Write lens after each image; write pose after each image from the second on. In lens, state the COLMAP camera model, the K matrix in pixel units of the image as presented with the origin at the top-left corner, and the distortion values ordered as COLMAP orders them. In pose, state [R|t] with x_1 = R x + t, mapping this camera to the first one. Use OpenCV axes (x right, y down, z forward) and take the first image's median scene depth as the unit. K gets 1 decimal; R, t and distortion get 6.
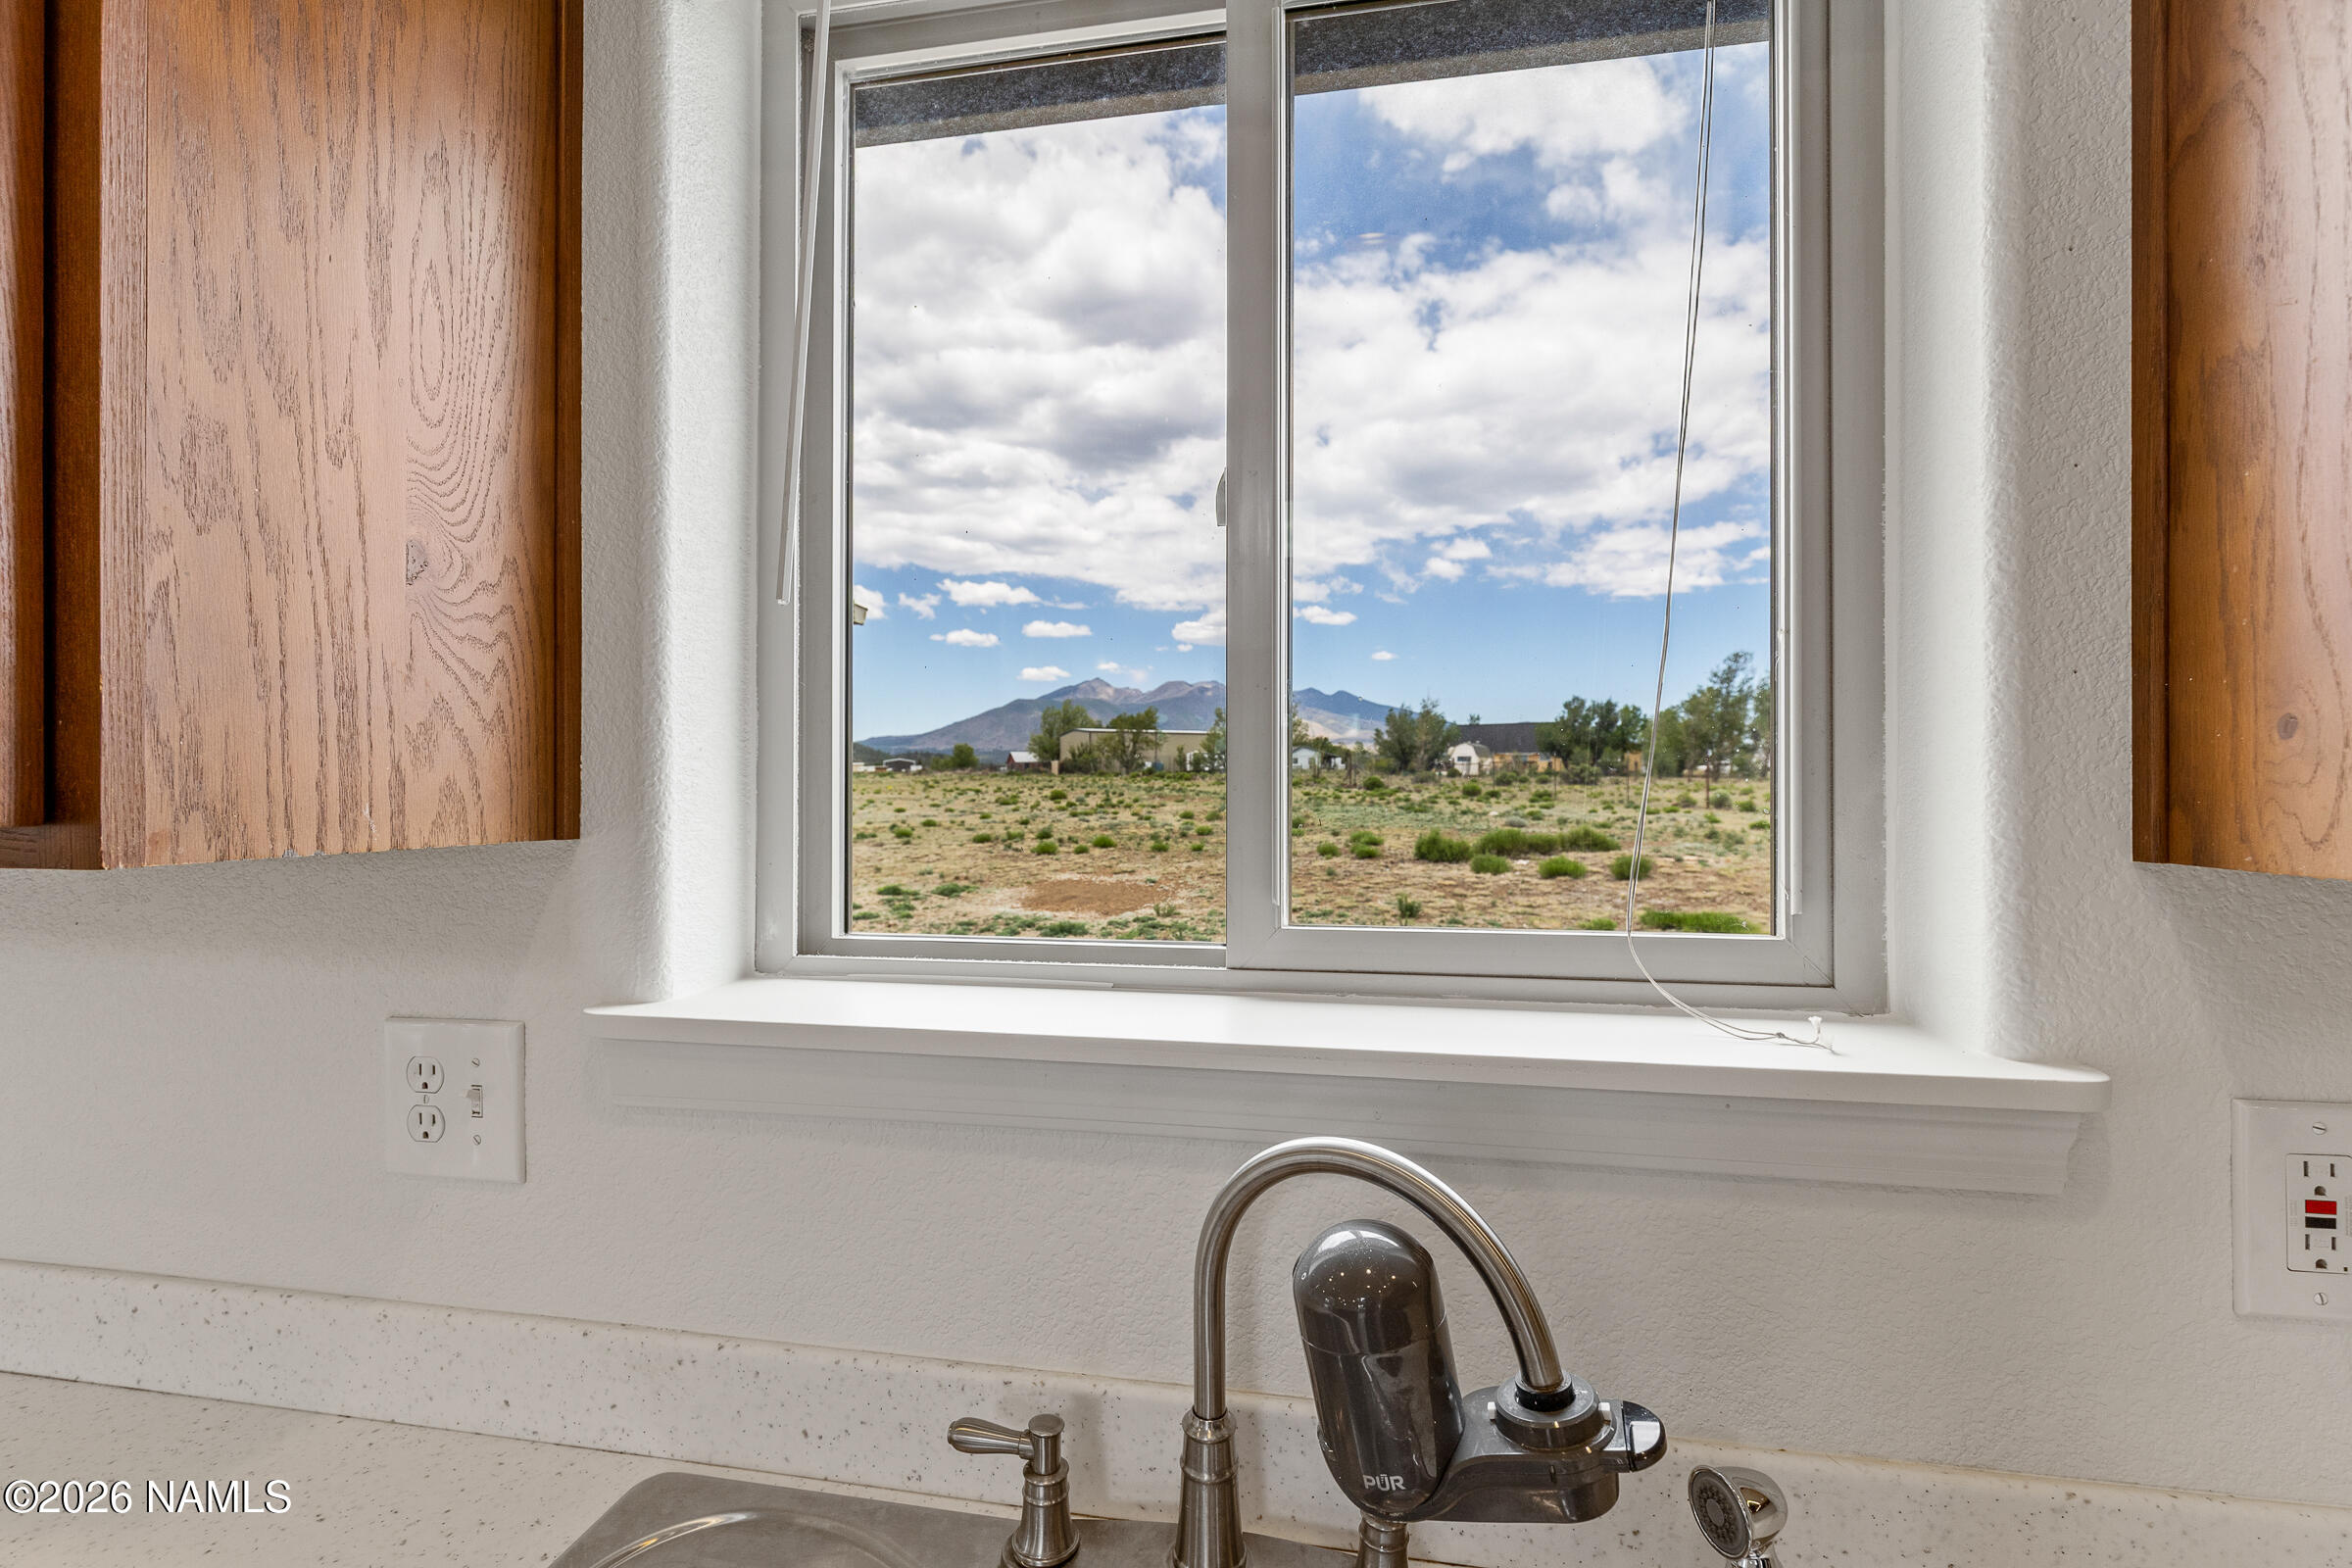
lens RADIAL K [[1054.7, 0, 1169.7], [0, 1054.7, 780.0], [0, 0, 1]] dist [0.004963, 0.001612]
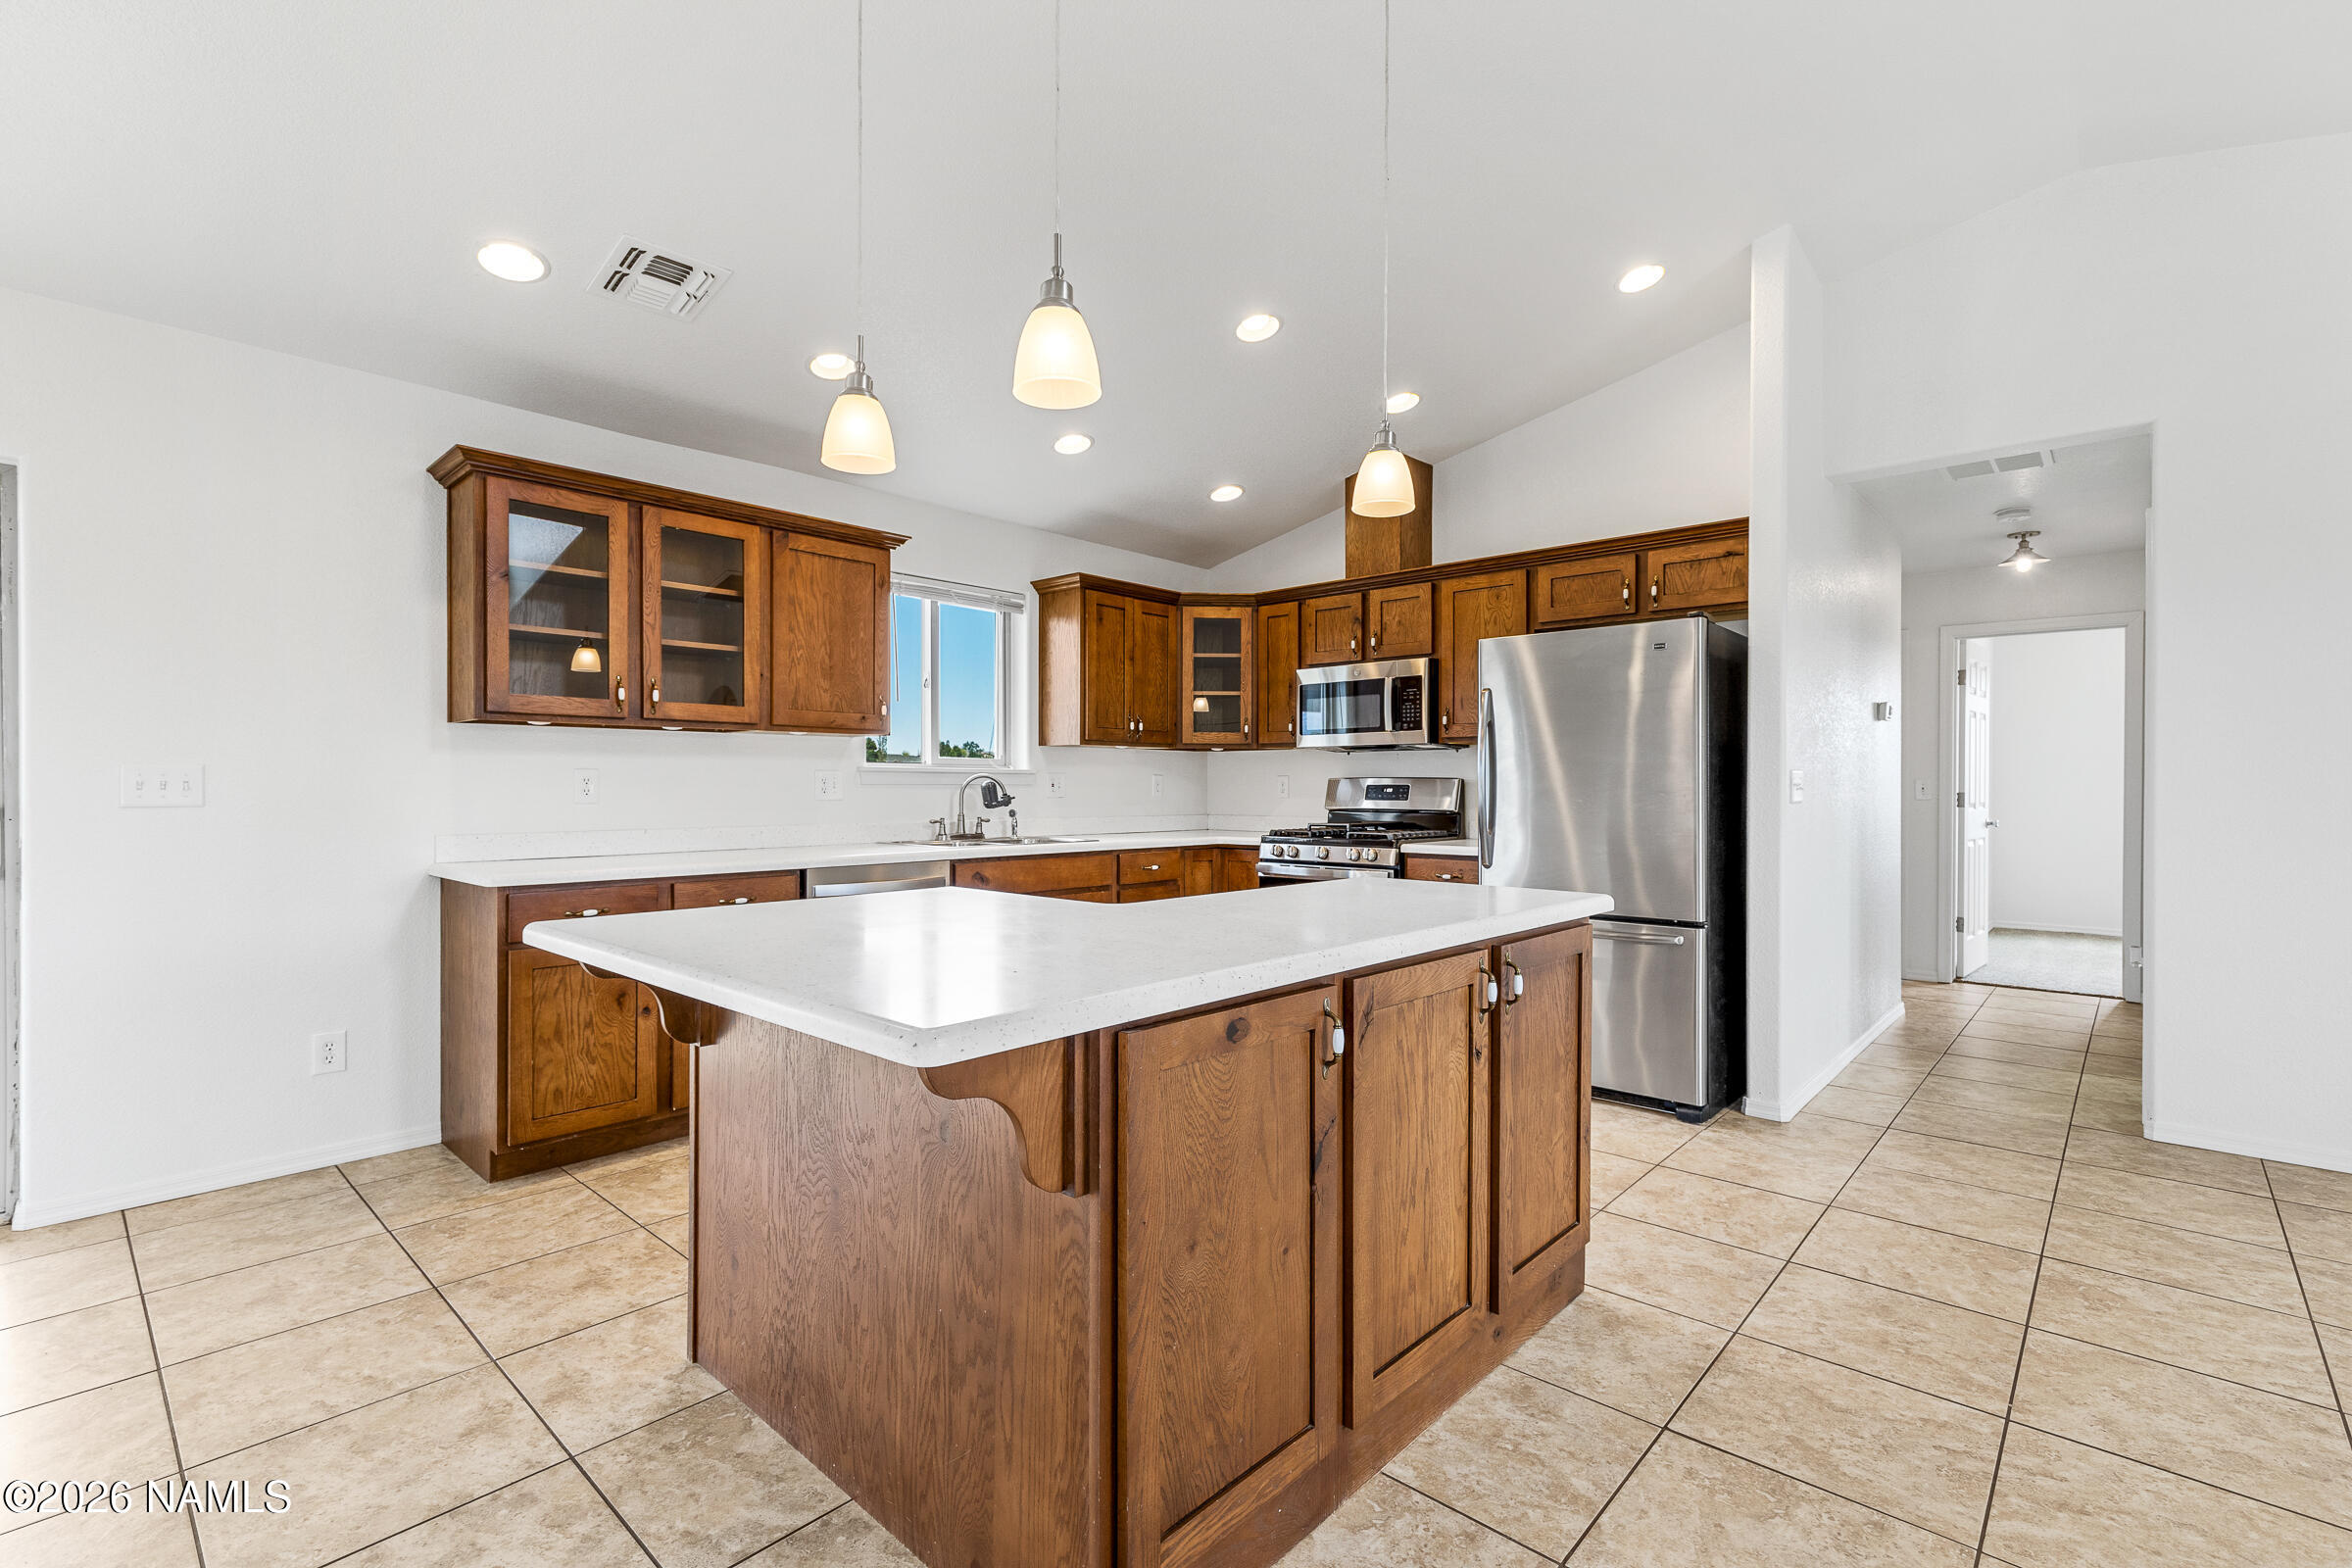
lens RADIAL K [[1054.7, 0, 1179.0], [0, 1054.7, 784.1], [0, 0, 1]] dist [0.004963, 0.001612]
pose [[0.522458, 0.002510, 0.852661, -4.816151], [-0.006475, 0.999979, 0.001024, 0.309946], [-0.852640, -0.006056, 0.522463, -3.697924]]
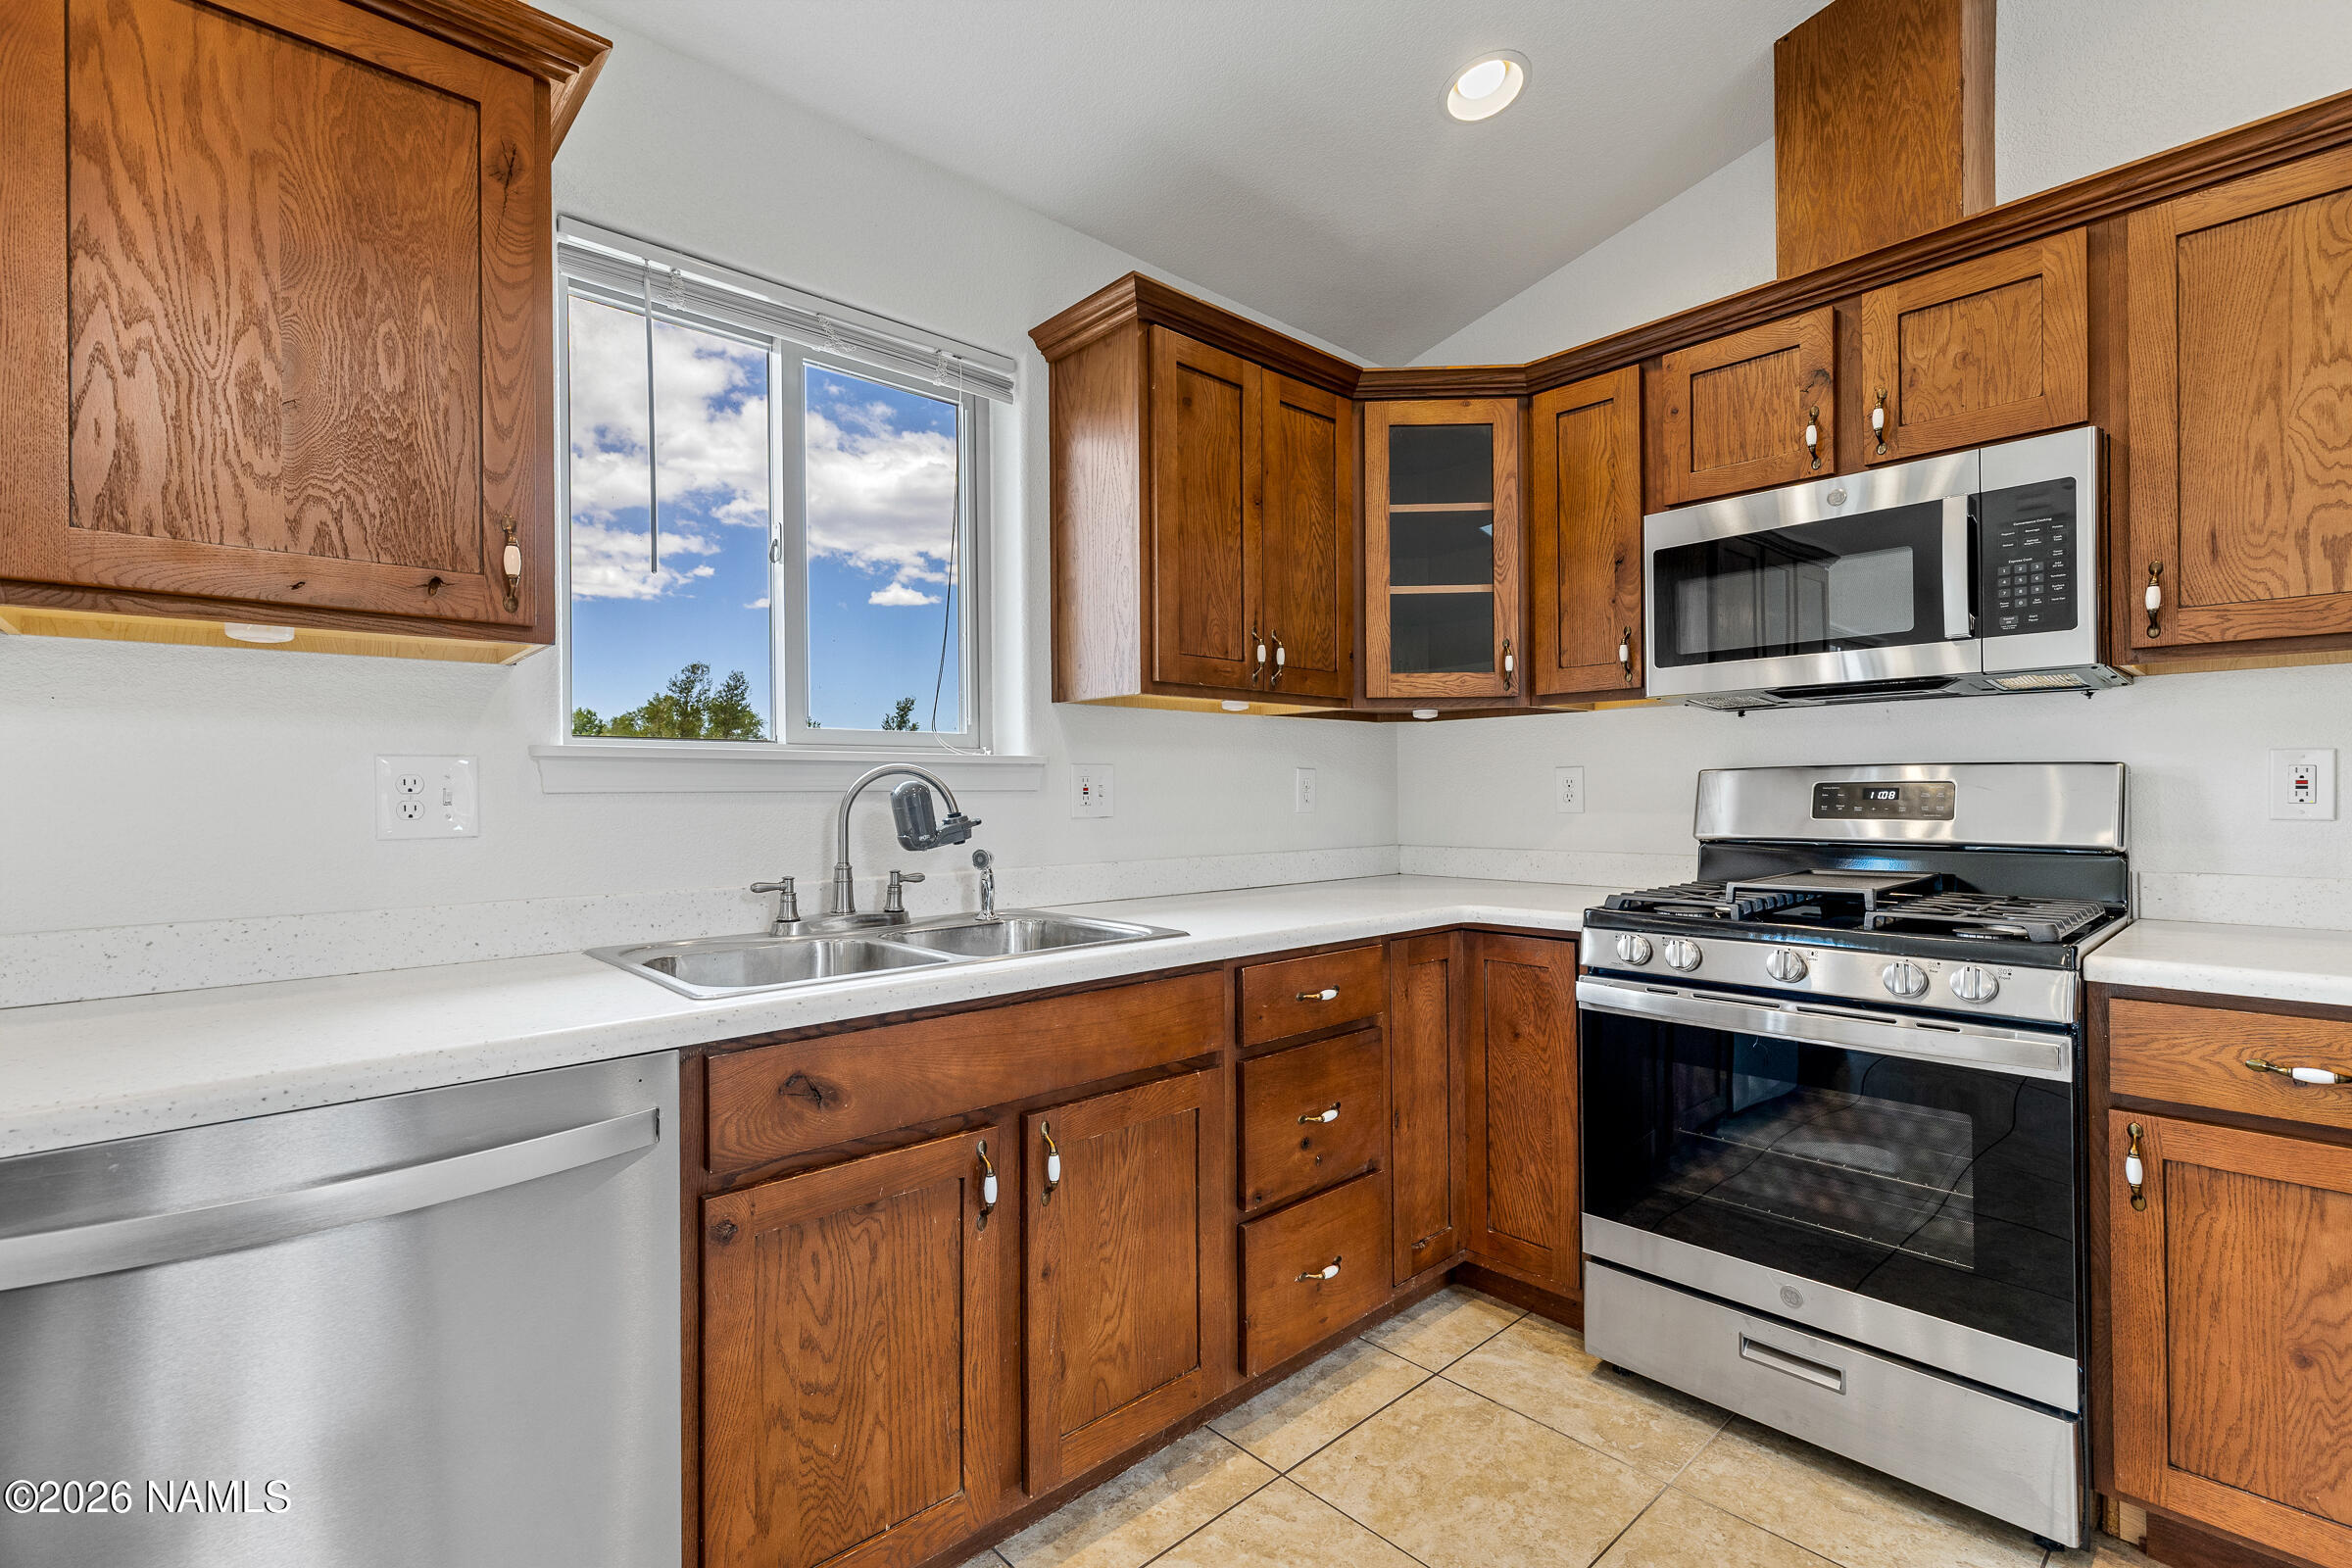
lens RADIAL K [[1054.7, 0, 1184.3], [0, 1054.7, 788.5], [0, 0, 1]] dist [0.004963, 0.001612]
pose [[0.593442, -0.002240, 0.804873, -1.566543], [0.003272, 0.999995, 0.000370, 0.322871], [-0.804870, 0.002415, 0.593447, -1.376813]]
